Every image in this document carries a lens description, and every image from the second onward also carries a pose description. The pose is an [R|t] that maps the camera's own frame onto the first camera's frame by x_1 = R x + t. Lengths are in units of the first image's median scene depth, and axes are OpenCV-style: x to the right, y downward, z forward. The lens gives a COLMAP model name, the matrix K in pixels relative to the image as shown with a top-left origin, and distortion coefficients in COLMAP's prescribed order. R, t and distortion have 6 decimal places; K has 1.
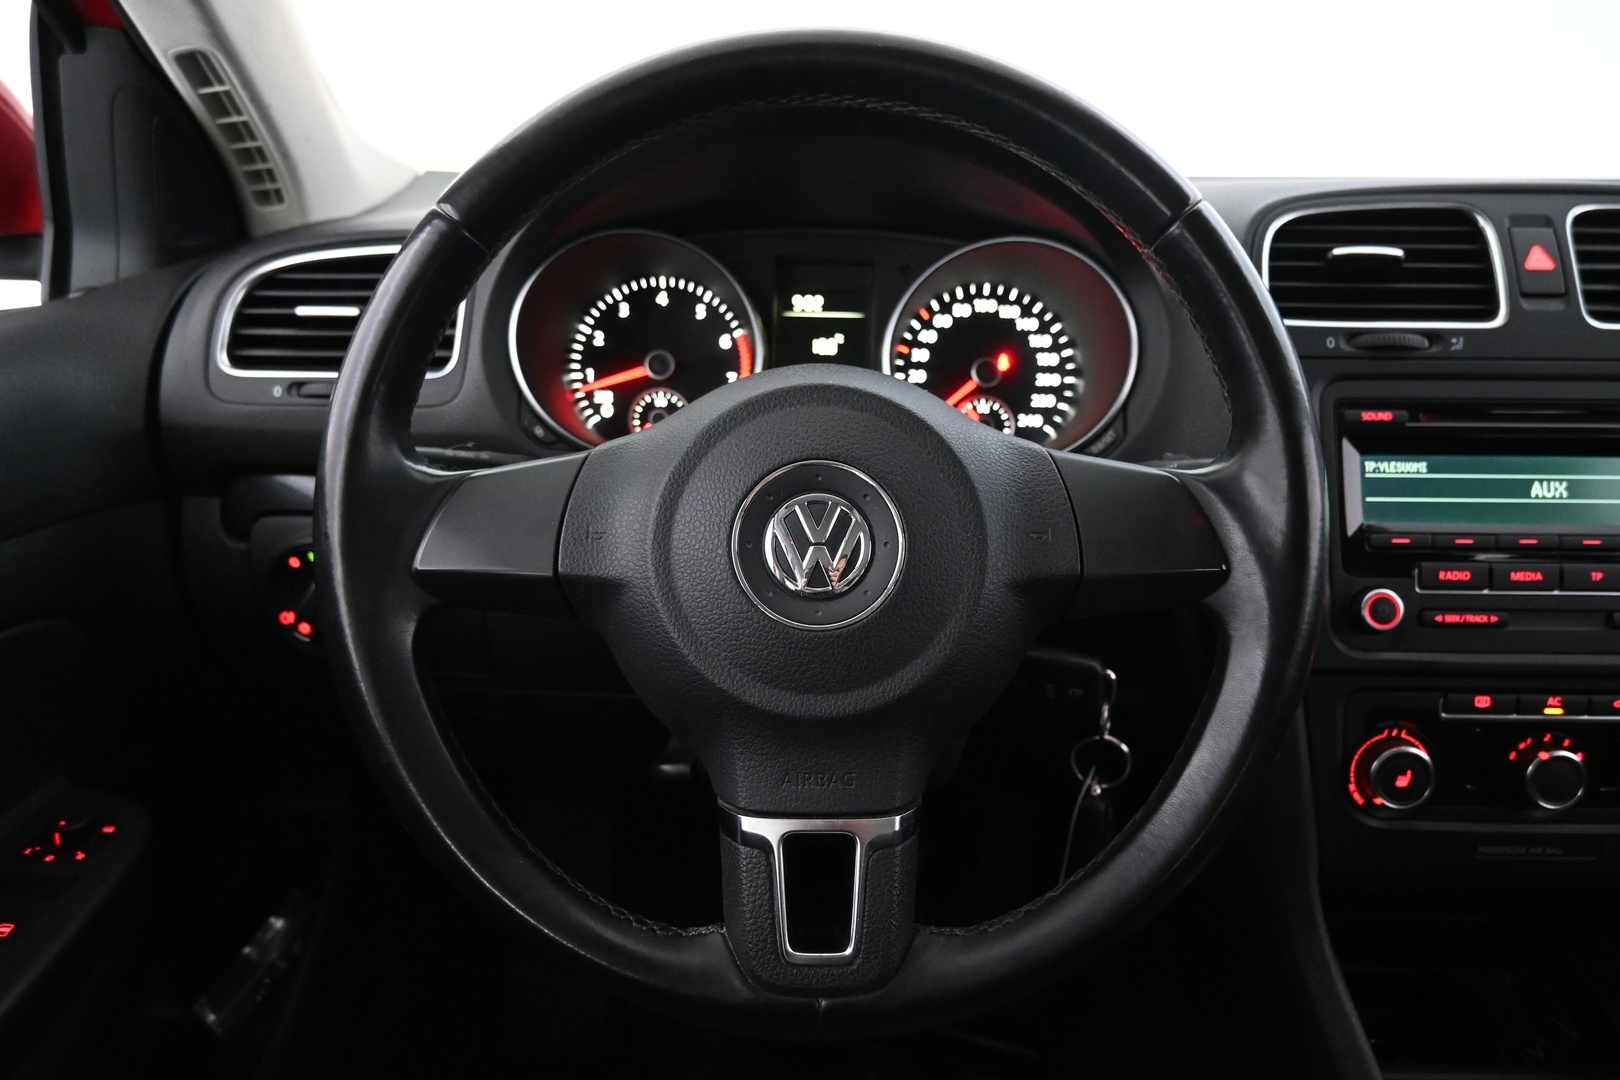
lens RADIAL K [[1129.3, 0, 802.4], [0, 1129.3, 538.6], [0, 0, 1]] dist [0.003761, -0.007710]
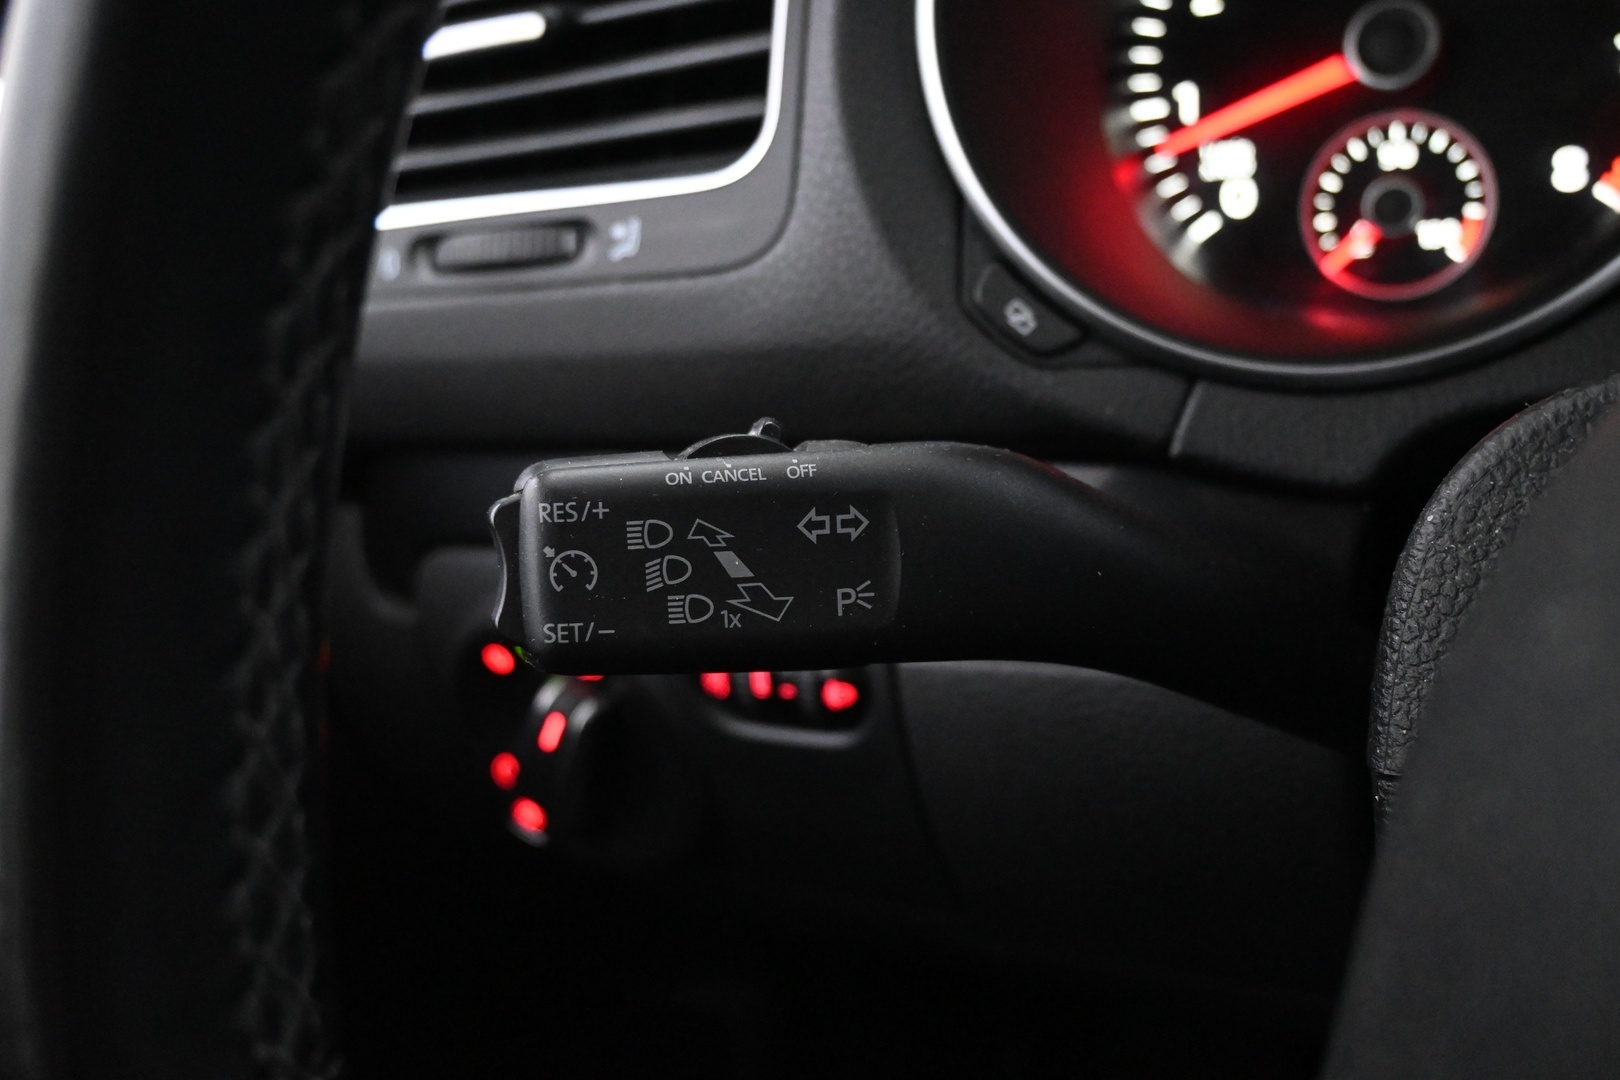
lens RADIAL K [[1558.0, 0, 813.0], [0, 1558.0, 552.1], [0, 0, 1]] dist [0.002920, 0.000000]
pose [[0.897377, -0.010510, -0.441140, -0.085403], [0.078037, 0.987739, 0.135212, -0.088356], [0.434310, -0.155761, 0.887194, 0.537035]]
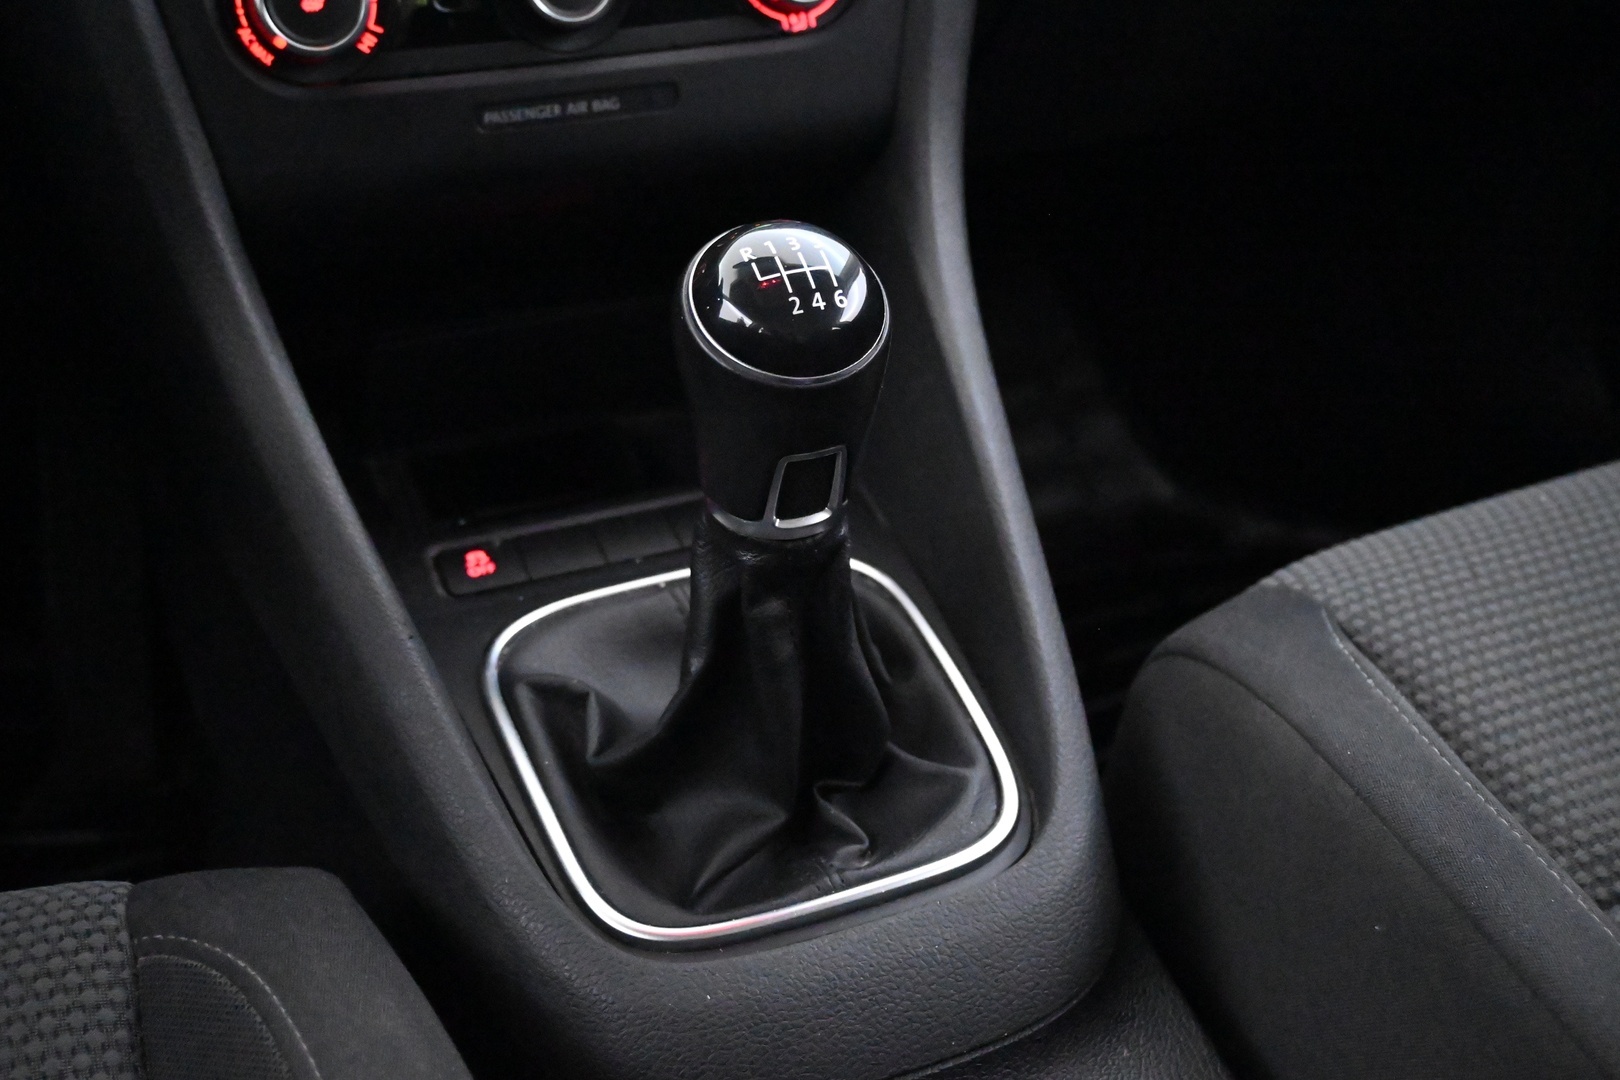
lens RADIAL K [[1829.8, 0, 821.3], [0, 1829.8, 553.6], [0, 0, 1]] dist [0.003181, 0.000000]
pose [[0.915652, -0.208235, 0.343830, 0.344777], [0.157980, 0.972953, 0.168536, 0.331752], [-0.369625, -0.100002, 0.923784, 0.008545]]
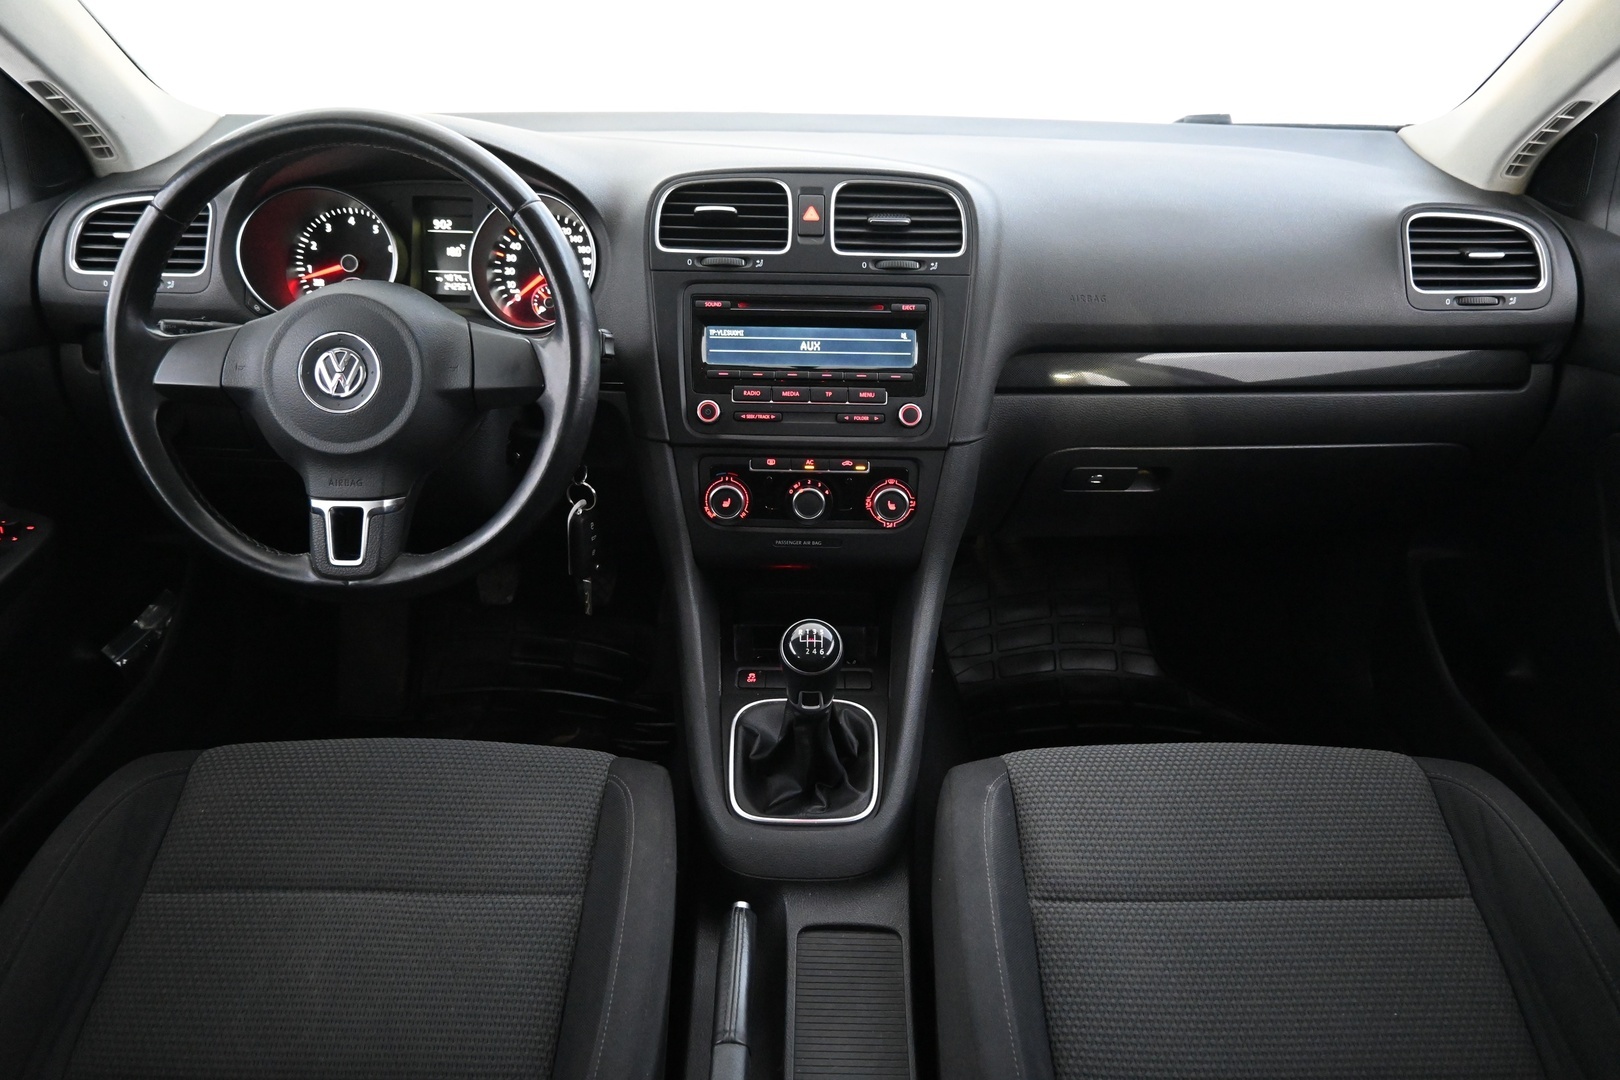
lens RADIAL K [[1129.3, 0, 811.5], [0, 1129.3, 547.2], [0, 0, 1]] dist [0.003761, -0.007710]
pose [[0.999881, 0.004764, 0.014702, 0.573108], [-0.006926, 0.988550, 0.150734, 0.002432], [-0.013815, -0.150818, 0.988465, -0.762886]]
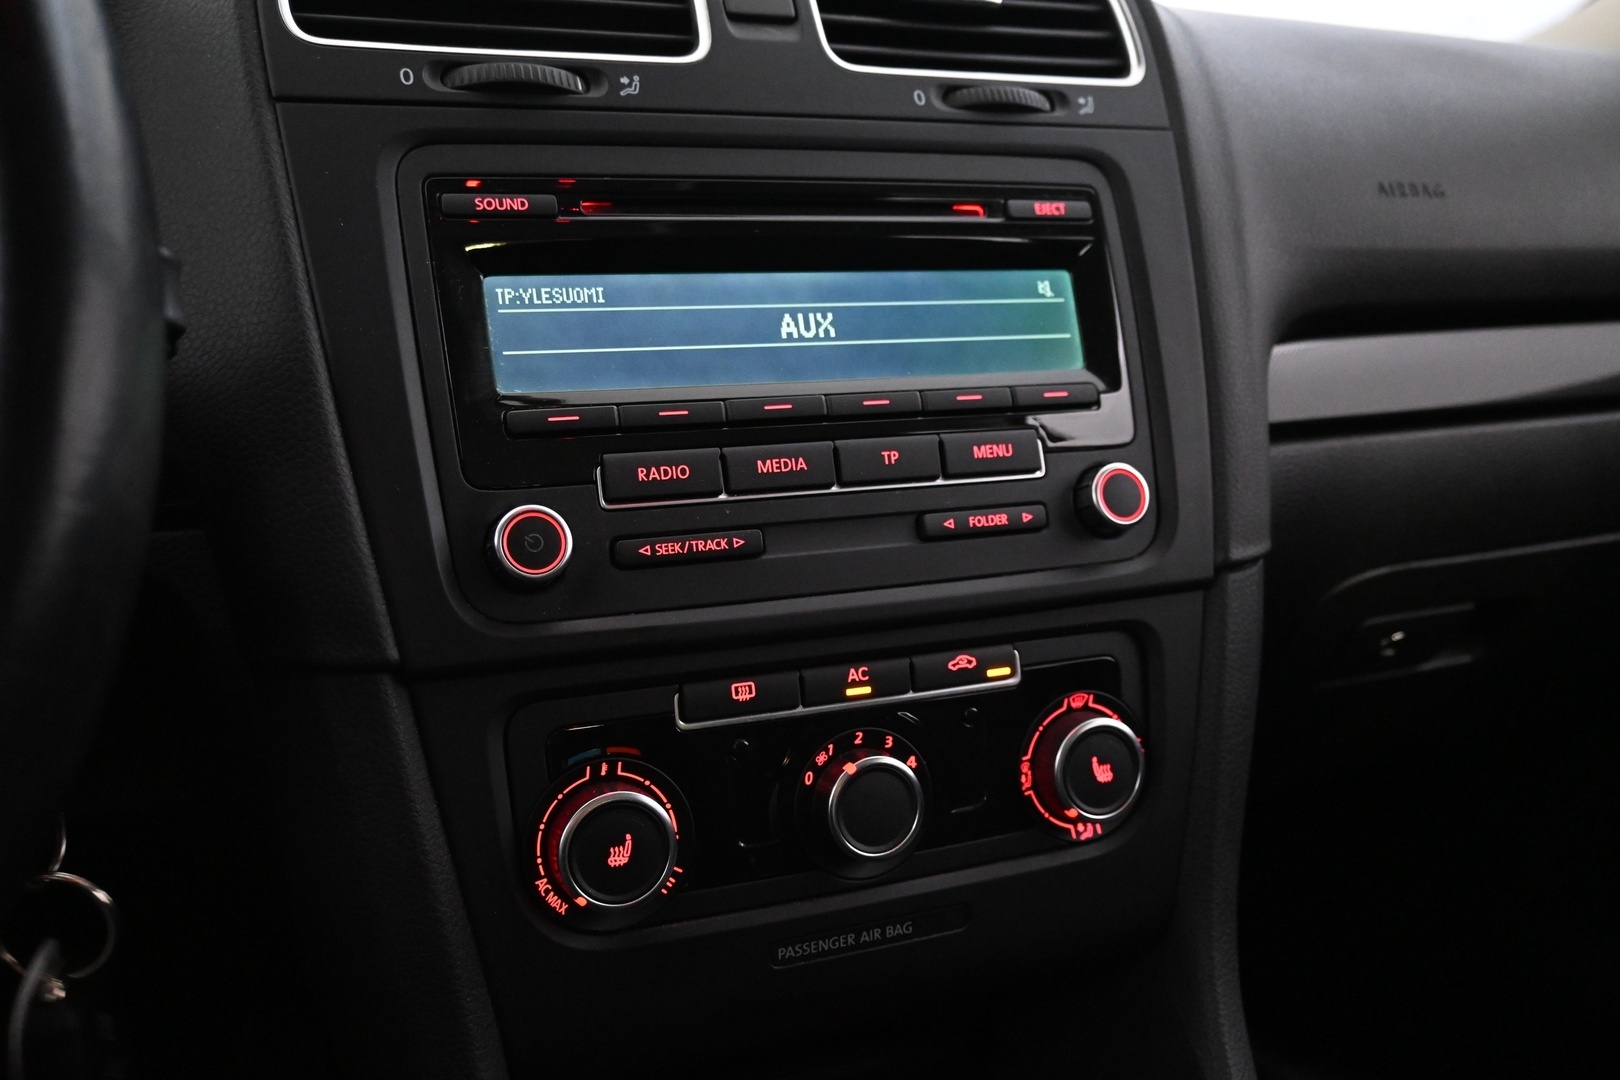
lens RADIAL K [[1366.1, 0, 810.5], [0, 1366.1, 541.2], [0, 0, 1]] dist [0.005328, -0.011345]
pose [[0.922777, -0.091096, 0.374413, 0.341204], [0.126440, 0.989438, -0.070889, 0.109607], [-0.364000, 0.112755, 0.924549, 0.305266]]
